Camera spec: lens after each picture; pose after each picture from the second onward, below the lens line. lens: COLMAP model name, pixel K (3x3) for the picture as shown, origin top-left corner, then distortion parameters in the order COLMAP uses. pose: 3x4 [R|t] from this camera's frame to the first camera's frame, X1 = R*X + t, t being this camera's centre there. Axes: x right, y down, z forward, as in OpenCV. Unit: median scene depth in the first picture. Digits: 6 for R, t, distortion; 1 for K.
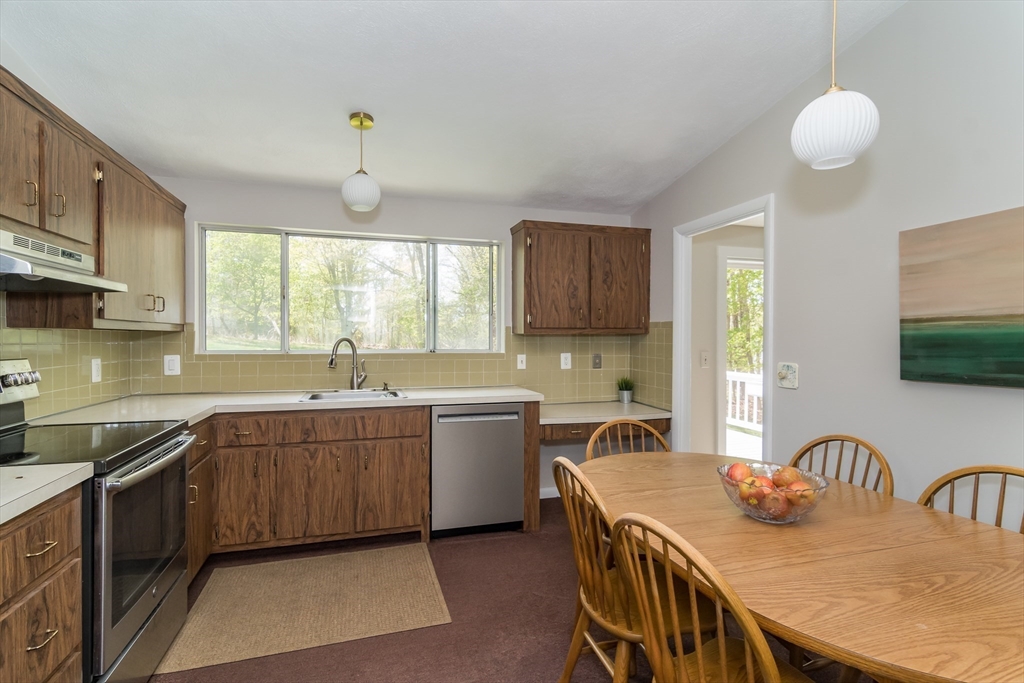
lens RADIAL K [[492.4, 0, 510.0], [0, 492.4, 339.6], [0, 0, 1]] dist [-0.004204, 0.004452]
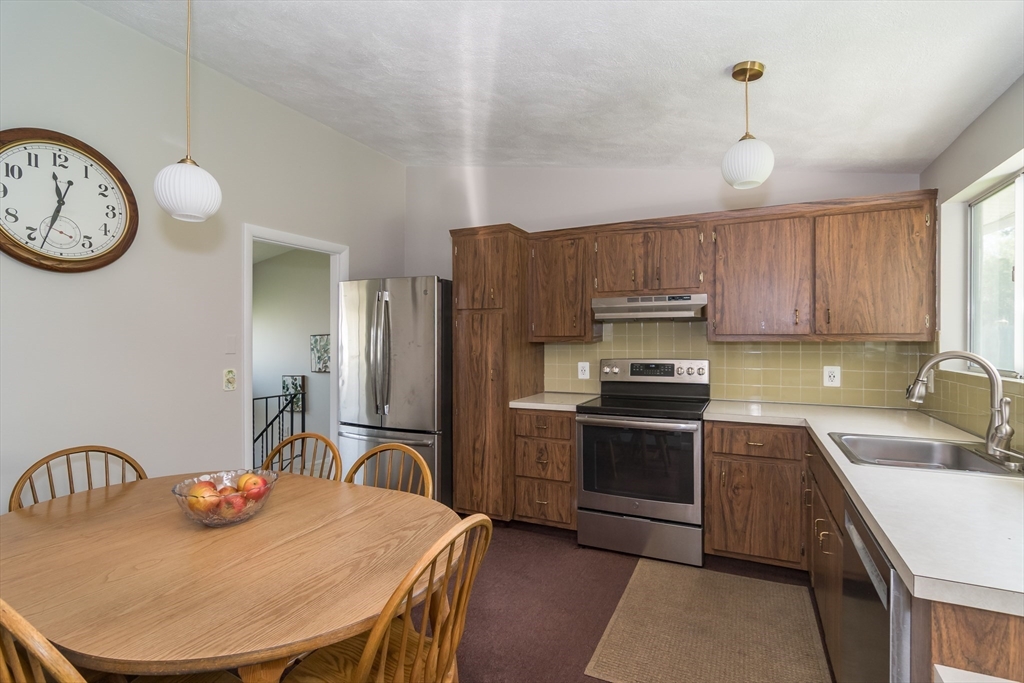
lens RADIAL K [[492.4, 0, 513.2], [0, 492.4, 342.1], [0, 0, 1]] dist [-0.004204, 0.004452]
pose [[-0.680953, -0.000905, -0.732327, 0.689471], [-0.004043, 0.999989, 0.002523, -0.025612], [0.732316, 0.004679, -0.680949, 1.689330]]
